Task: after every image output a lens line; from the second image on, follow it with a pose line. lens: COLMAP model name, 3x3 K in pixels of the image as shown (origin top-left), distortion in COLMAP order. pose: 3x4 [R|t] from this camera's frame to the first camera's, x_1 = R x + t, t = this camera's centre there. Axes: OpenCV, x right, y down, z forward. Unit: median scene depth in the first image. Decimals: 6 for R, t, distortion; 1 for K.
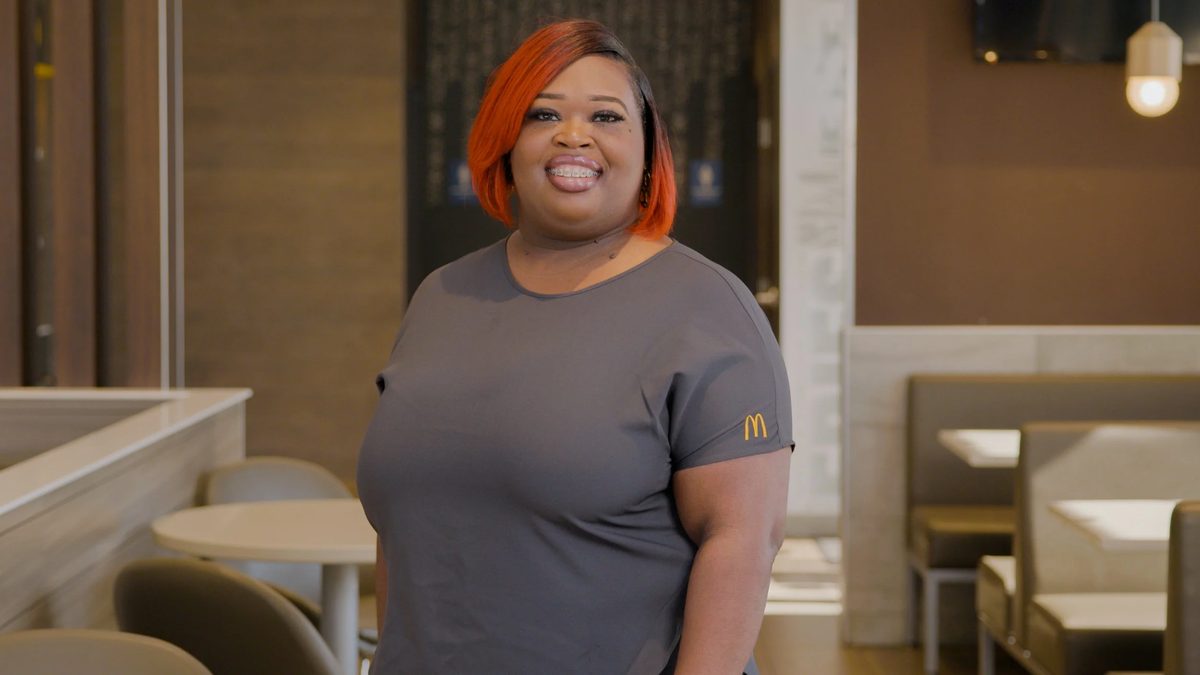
lens RADIAL K [[2416.3, 0, 600.0], [0, 2416.3, 337.5], [0, 0, 1]] dist [0.078443, 0.424074]
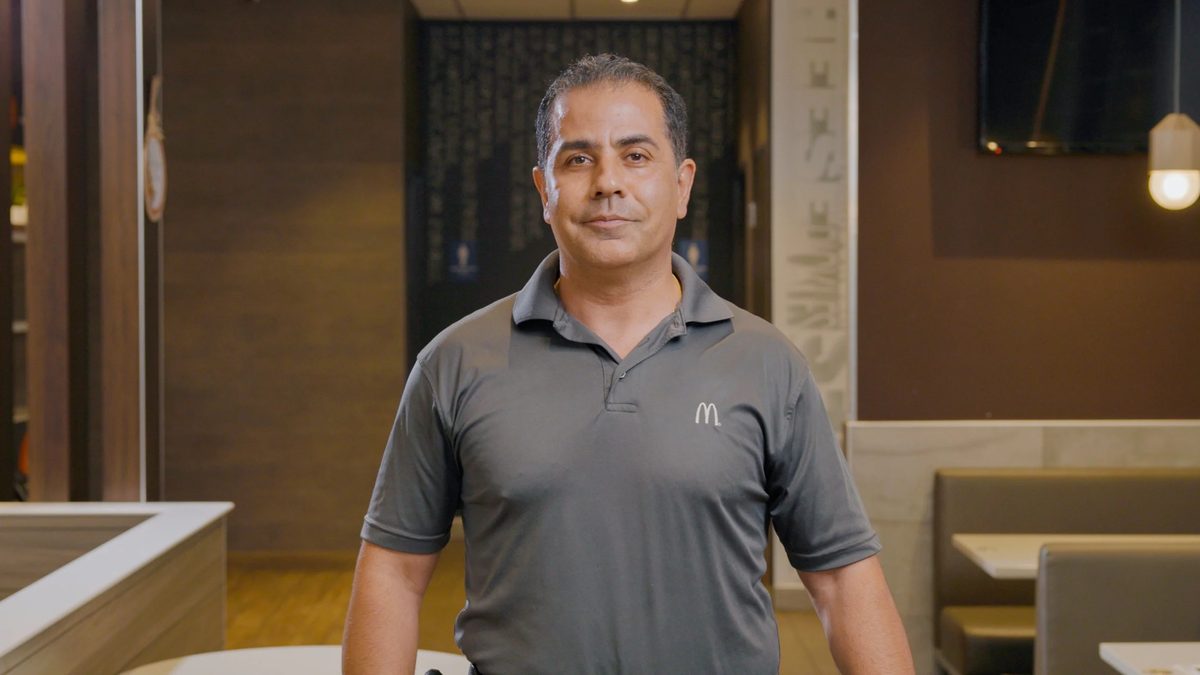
lens RADIAL K [[2120.5, 0, 600.0], [0, 2120.5, 337.5], [0, 0, 1]] dist [0.035369, 0.050500]
pose [[0.999967, -0.004508, 0.006738, -0.003833], [0.004642, 0.999790, -0.019956, -0.015833], [-0.006647, 0.019986, 0.999778, 0.101920]]
